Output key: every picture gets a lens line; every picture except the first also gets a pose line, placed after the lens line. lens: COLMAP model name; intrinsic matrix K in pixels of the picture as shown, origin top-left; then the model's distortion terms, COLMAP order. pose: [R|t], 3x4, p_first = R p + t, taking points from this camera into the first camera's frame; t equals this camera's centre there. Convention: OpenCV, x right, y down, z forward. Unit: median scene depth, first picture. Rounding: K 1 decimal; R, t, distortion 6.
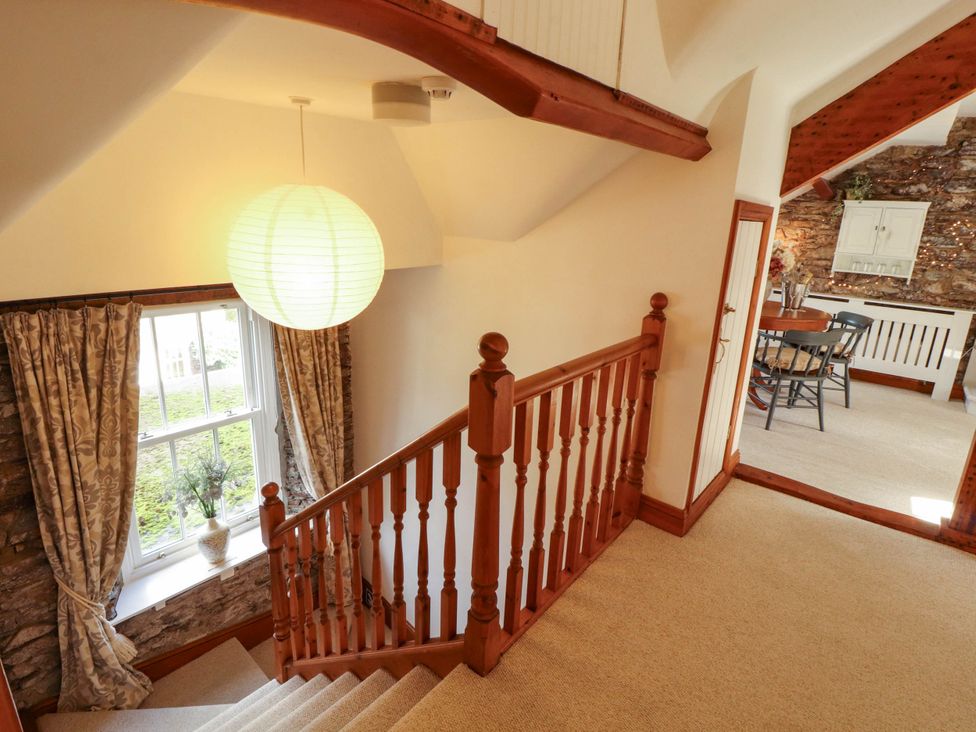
lens RADIAL K [[505.4, 0, 497.8], [0, 505.4, 354.4], [0, 0, 1]] dist [-0.002845, -0.012308]
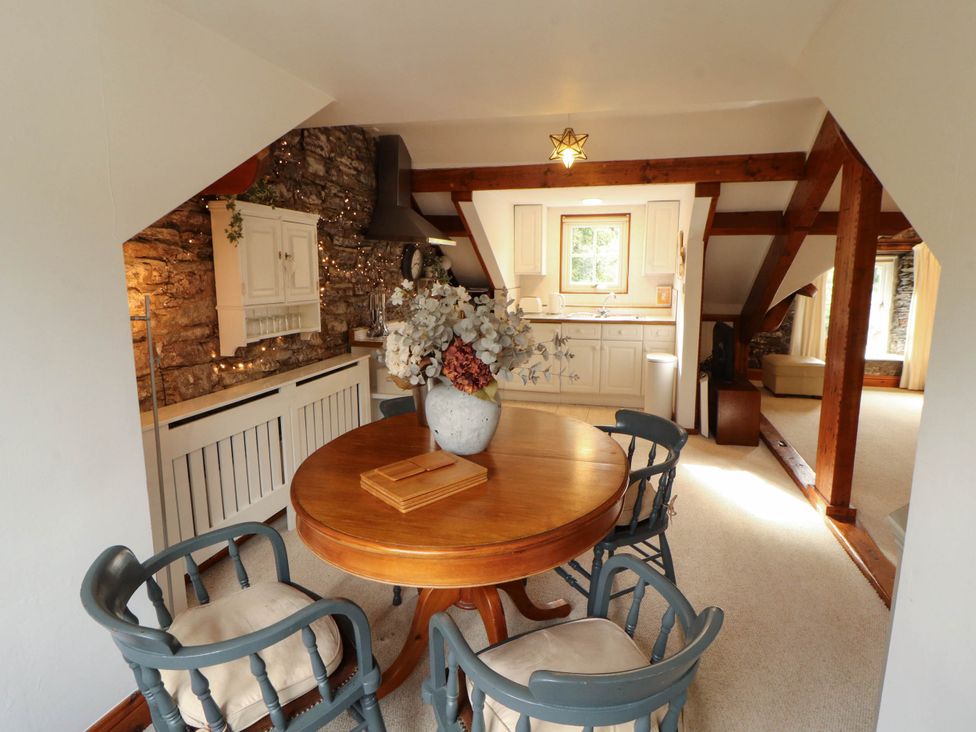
lens RADIAL K [[505.4, 0, 501.1], [0, 505.4, 345.3], [0, 0, 1]] dist [-0.002845, -0.012308]
pose [[-0.427514, -0.174220, 0.887062, 0.135684], [0.220104, 0.931665, 0.289058, -0.278552], [-0.876805, 0.318822, -0.359953, 1.062547]]
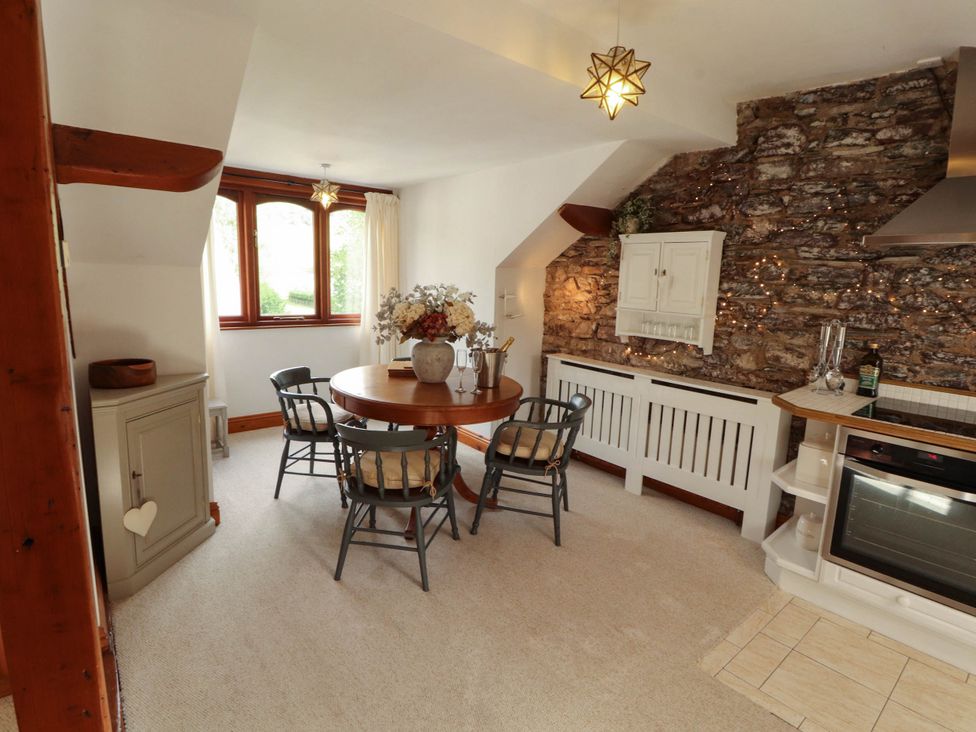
lens RADIAL K [[505.4, 0, 495.3], [0, 505.4, 358.5], [0, 0, 1]] dist [-0.002845, -0.012308]
pose [[0.983972, 0.019590, -0.177245, 0.691428], [-0.039198, 0.993398, -0.107811, -0.054348], [0.173963, 0.113030, 0.978244, 0.315465]]
